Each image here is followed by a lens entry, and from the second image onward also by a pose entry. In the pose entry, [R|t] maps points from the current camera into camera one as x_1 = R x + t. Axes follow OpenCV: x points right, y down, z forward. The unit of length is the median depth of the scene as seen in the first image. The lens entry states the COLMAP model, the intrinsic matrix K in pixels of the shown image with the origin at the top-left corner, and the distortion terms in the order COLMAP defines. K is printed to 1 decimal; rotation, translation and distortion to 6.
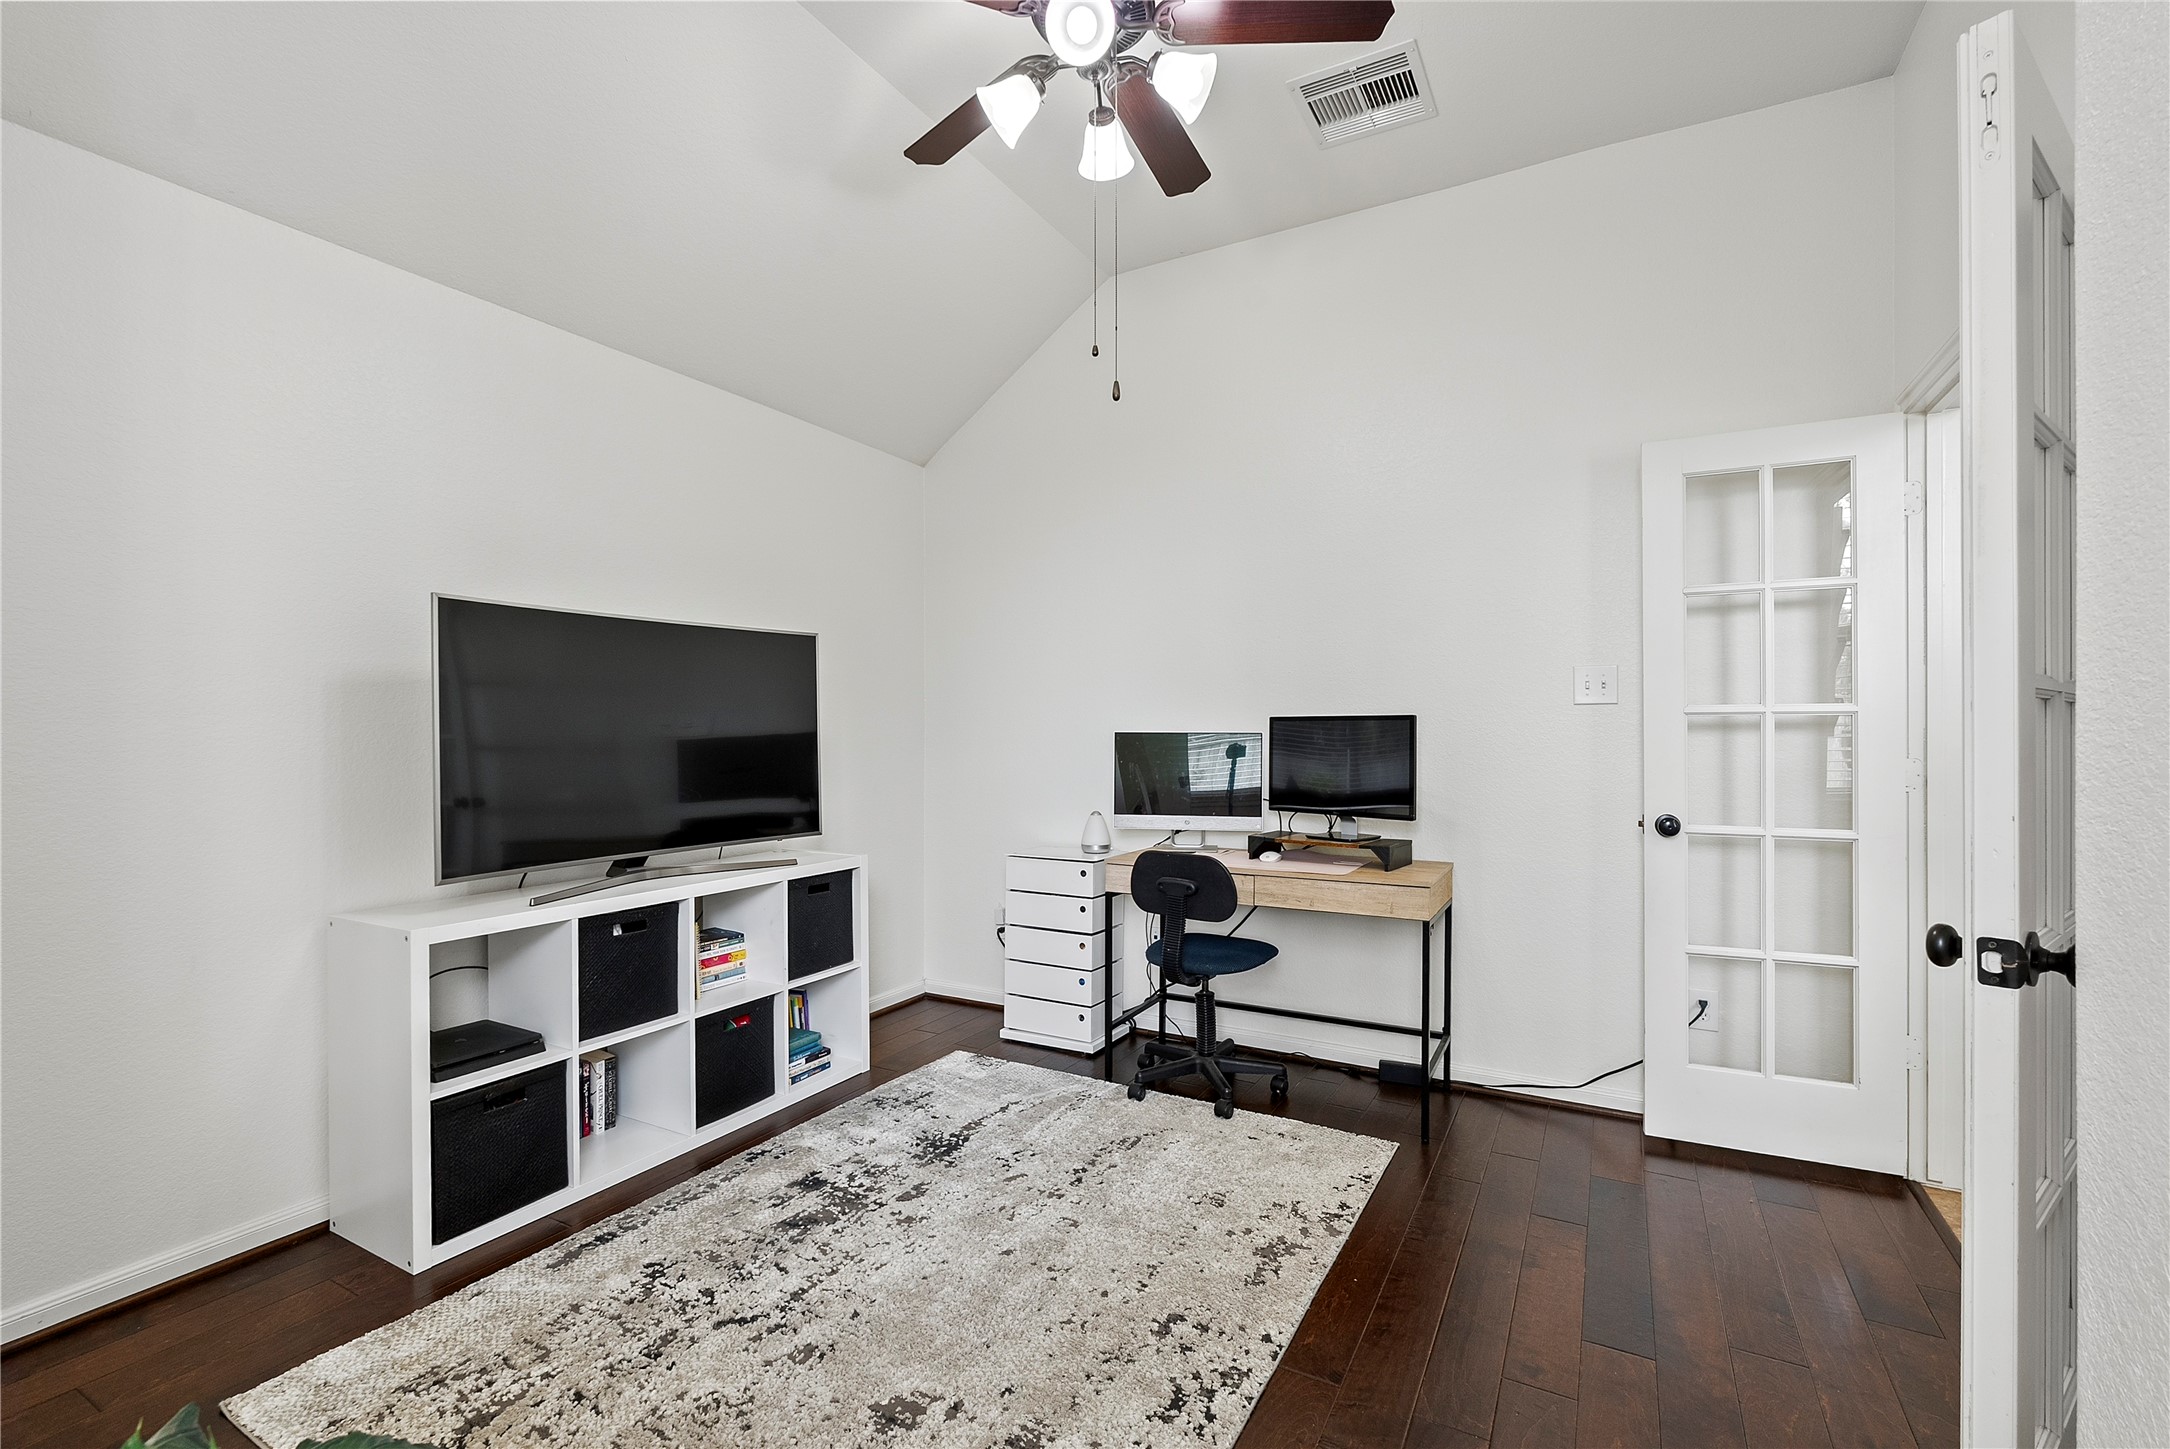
lens RADIAL K [[955.5, 0, 1085.0], [0, 955.5, 724.5], [0, 0, 1]] dist [-0.002415, -0.000172]
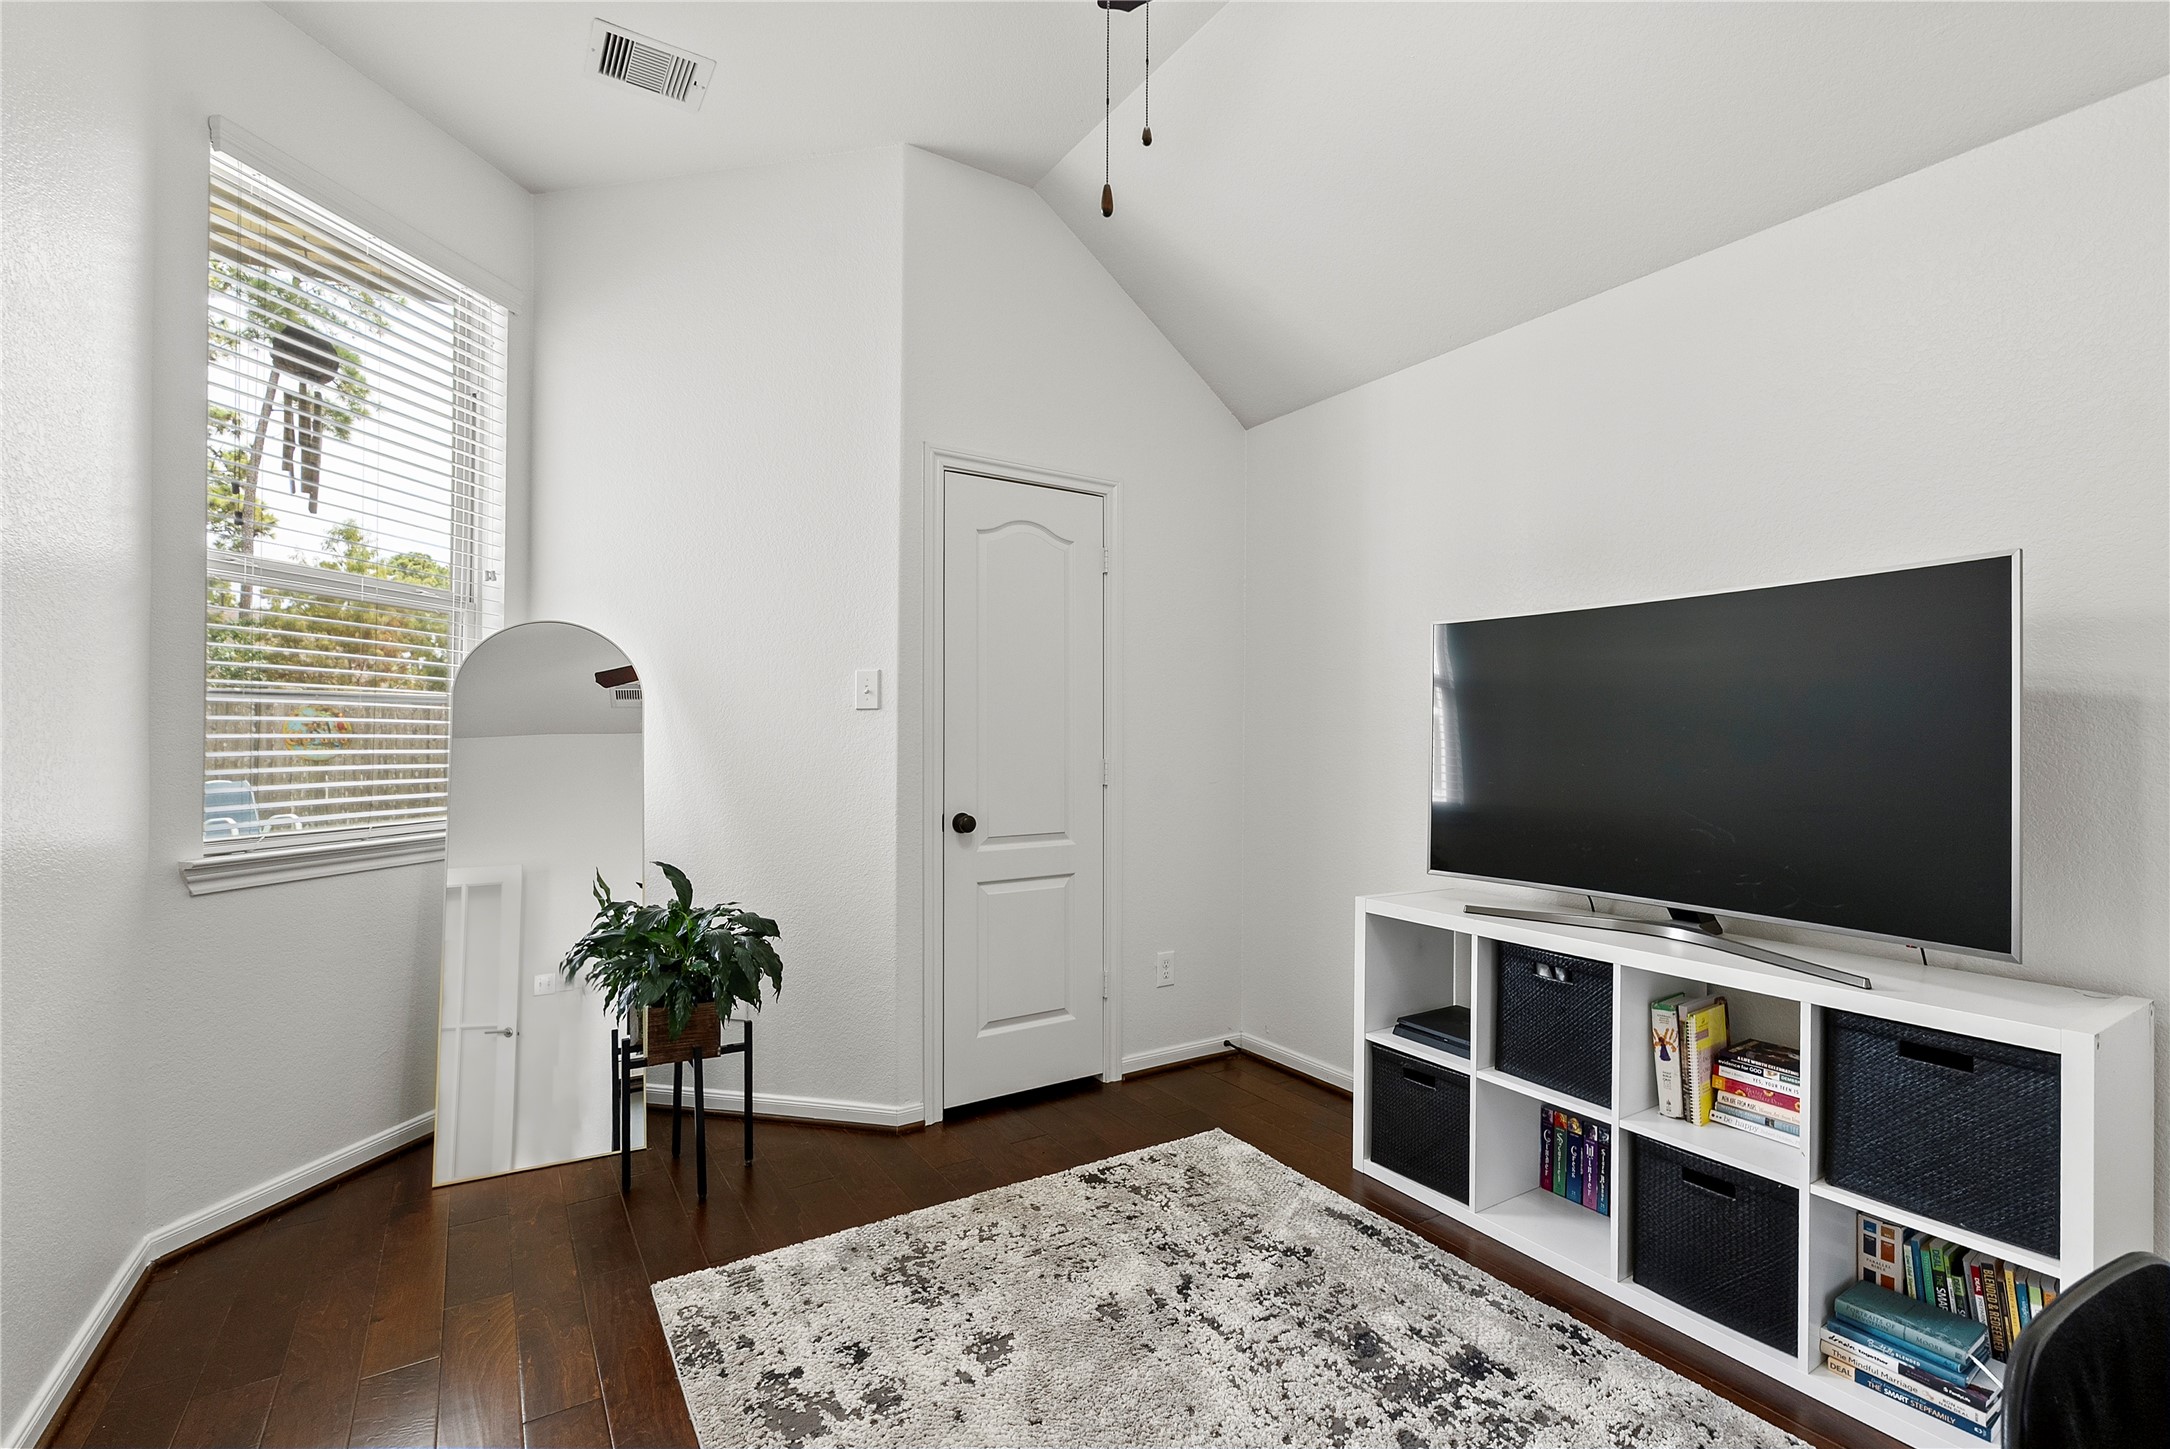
lens RADIAL K [[955.5, 0, 1085.0], [0, 955.5, 724.5], [0, 0, 1]] dist [-0.002415, -0.000172]
pose [[-0.466264, -0.007137, -0.884617, 0.512583], [-0.003077, 0.999974, -0.006446, -0.002924], [0.884640, -0.000283, -0.466274, 1.106306]]
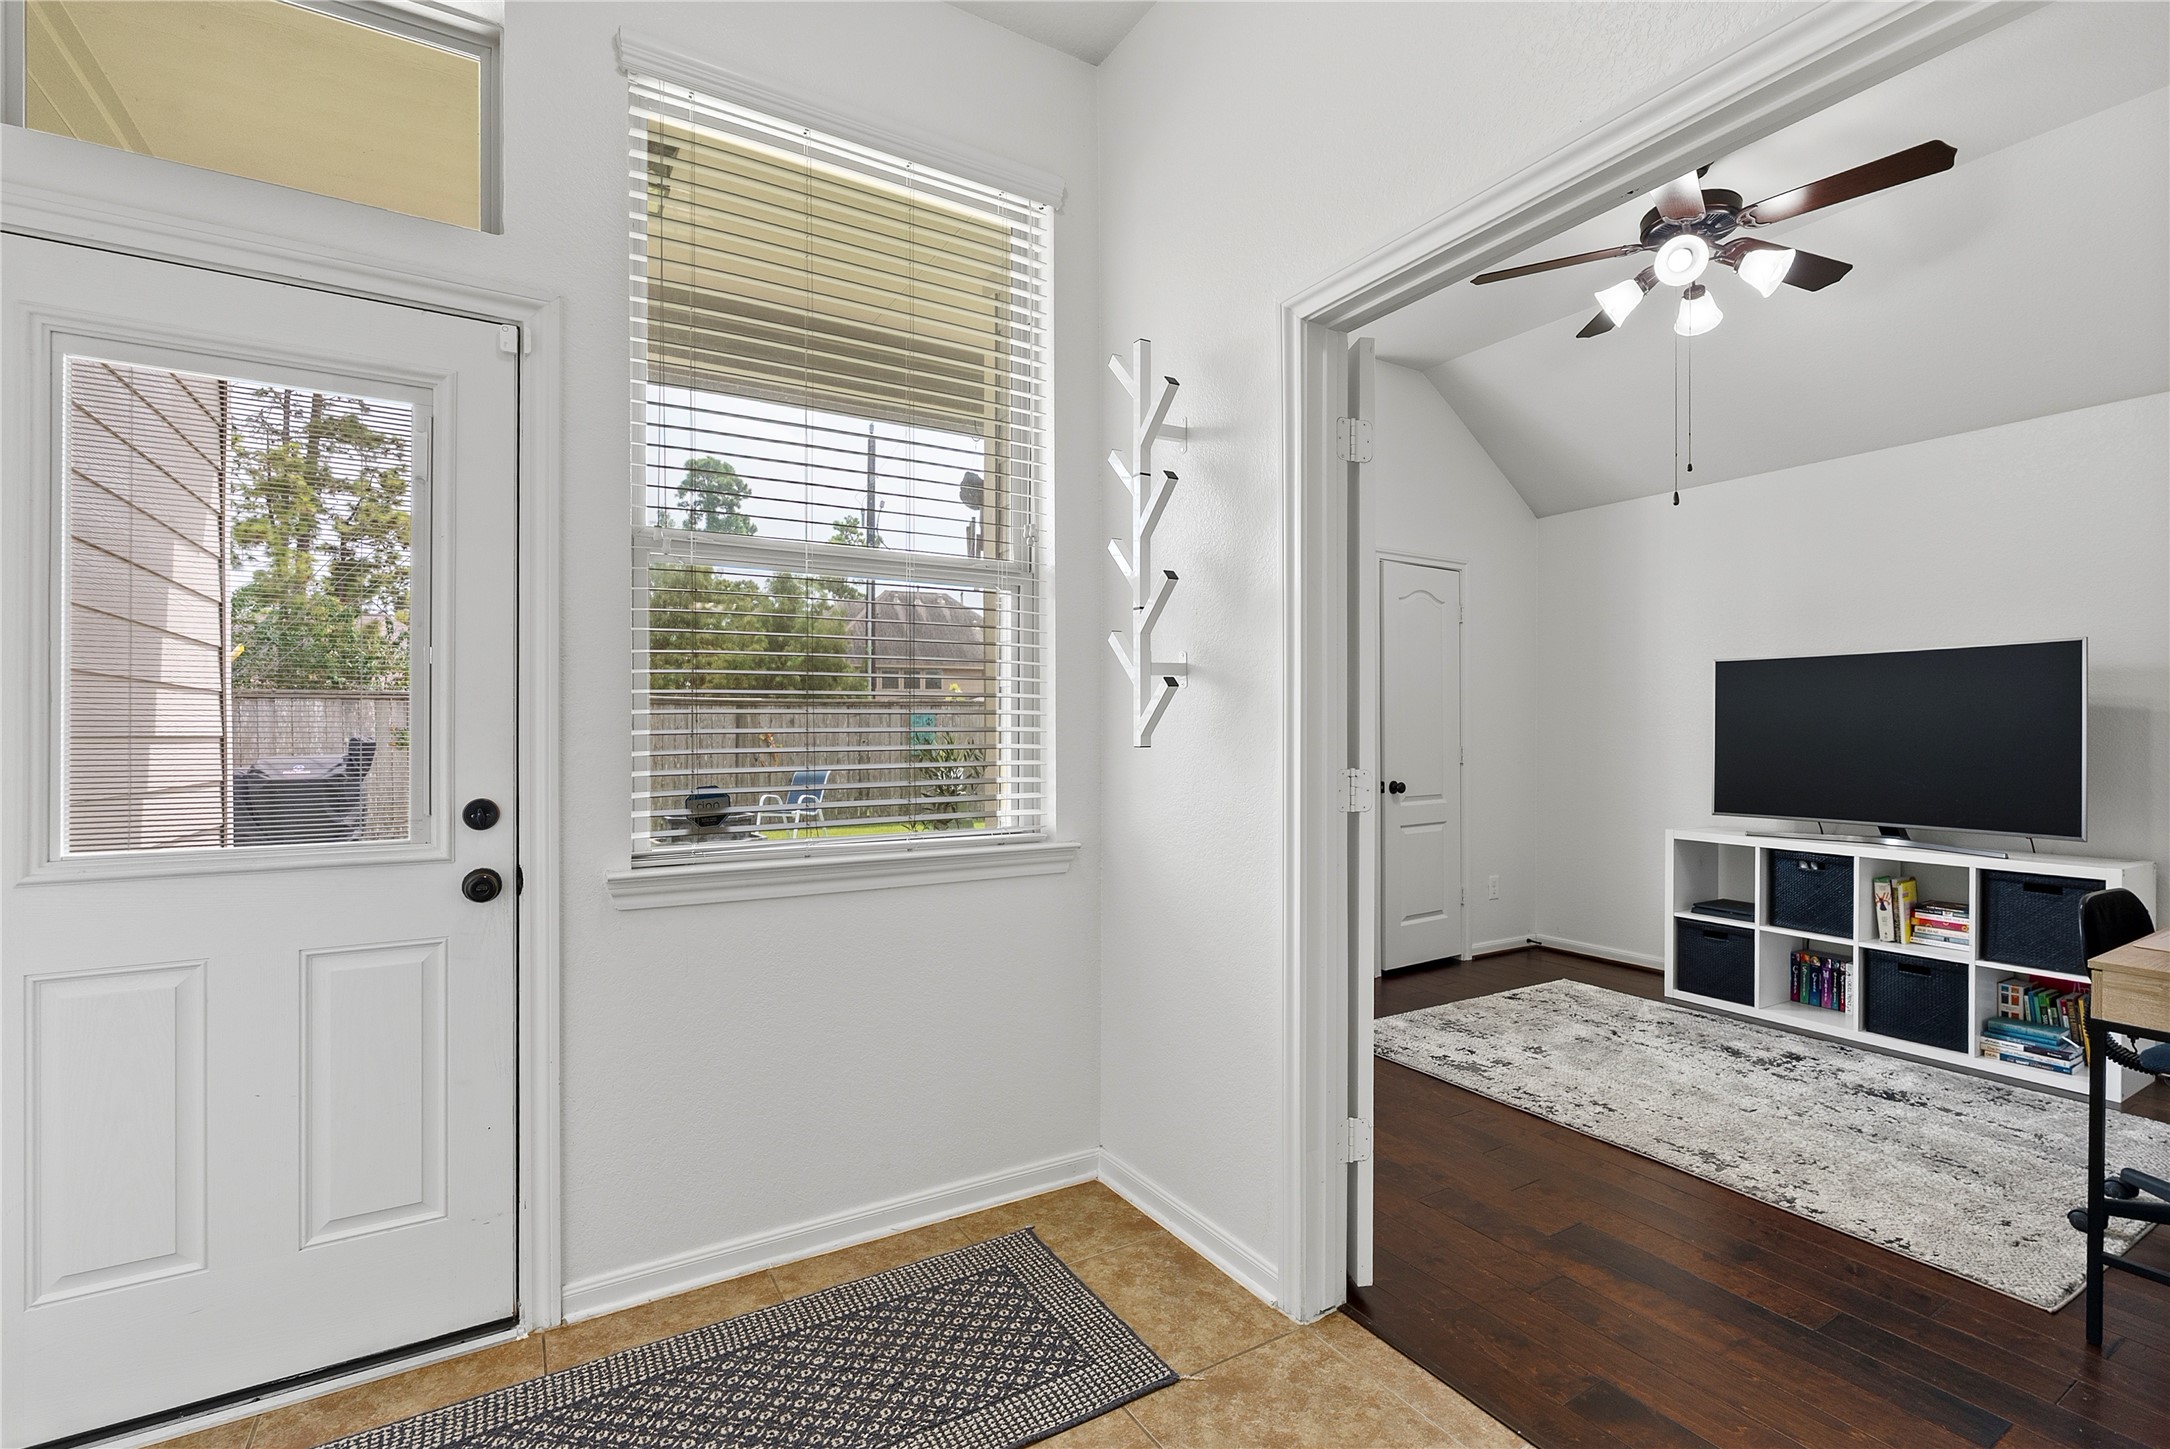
lens RADIAL K [[970.4, 0, 1077.2], [0, 970.4, 722.3], [0, 0, 1]] dist [-0.002392, -0.000550]
pose [[-0.496005, 0.000650, -0.868319, 1.516413], [0.002822, 0.999996, -0.000864, -0.014487], [0.868315, -0.002879, -0.496005, 0.812636]]
